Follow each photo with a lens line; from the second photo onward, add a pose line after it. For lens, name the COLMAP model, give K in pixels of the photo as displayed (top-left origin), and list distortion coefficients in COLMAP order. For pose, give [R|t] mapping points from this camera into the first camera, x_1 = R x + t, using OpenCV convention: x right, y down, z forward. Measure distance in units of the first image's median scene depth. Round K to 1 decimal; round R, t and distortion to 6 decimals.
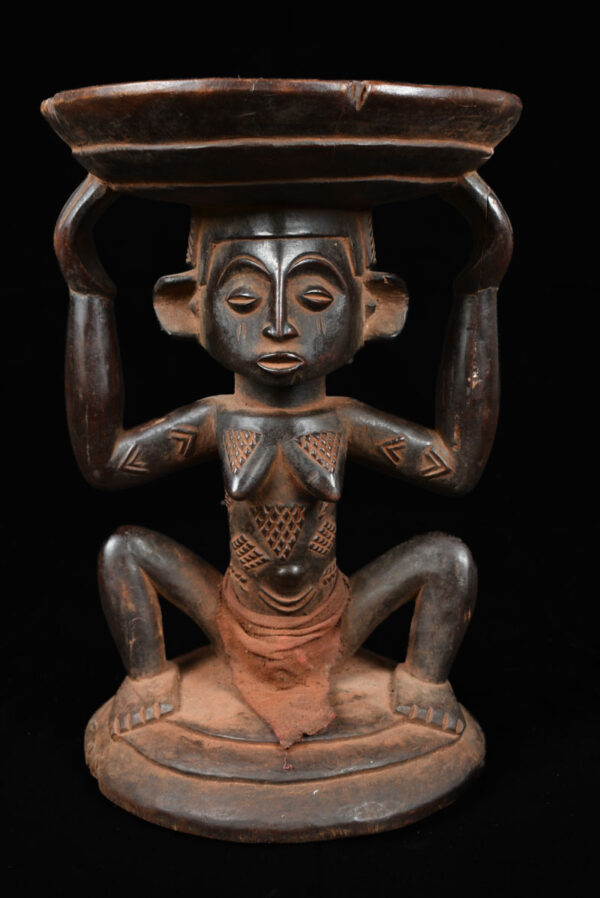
lens RADIAL K [[1202.7, 0, 296.8], [0, 1202.7, 448.8], [0, 0, 1]] dist [-0.041693, 0.000000]
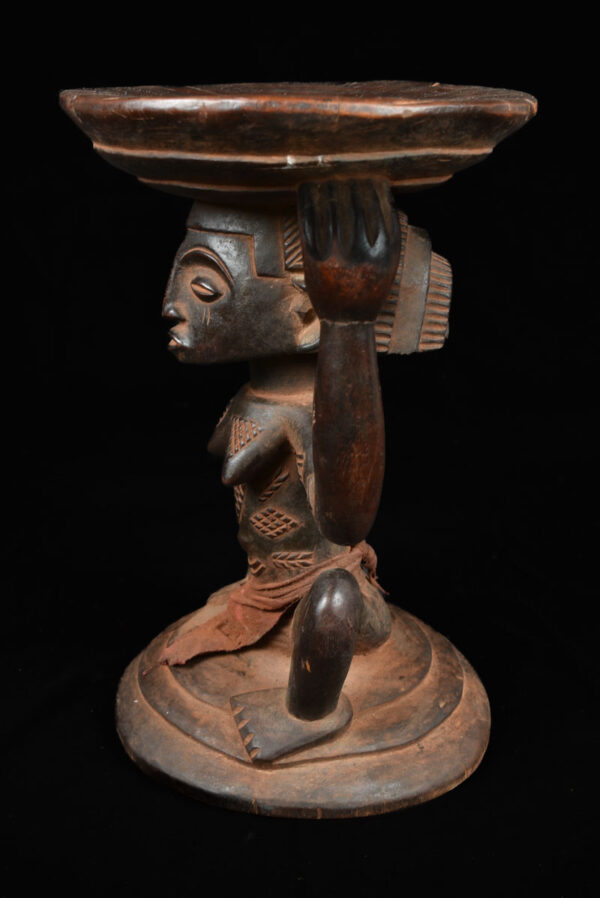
lens RADIAL K [[1131.1, 0, 298.3], [0, 1131.1, 448.1], [0, 0, 1]] dist [-0.051053, 0.000000]
pose [[0.193330, 0.326705, -0.925142, 0.911519], [-0.184588, 0.938205, 0.292744, -0.275775], [0.963613, 0.114174, 0.241689, 0.792036]]
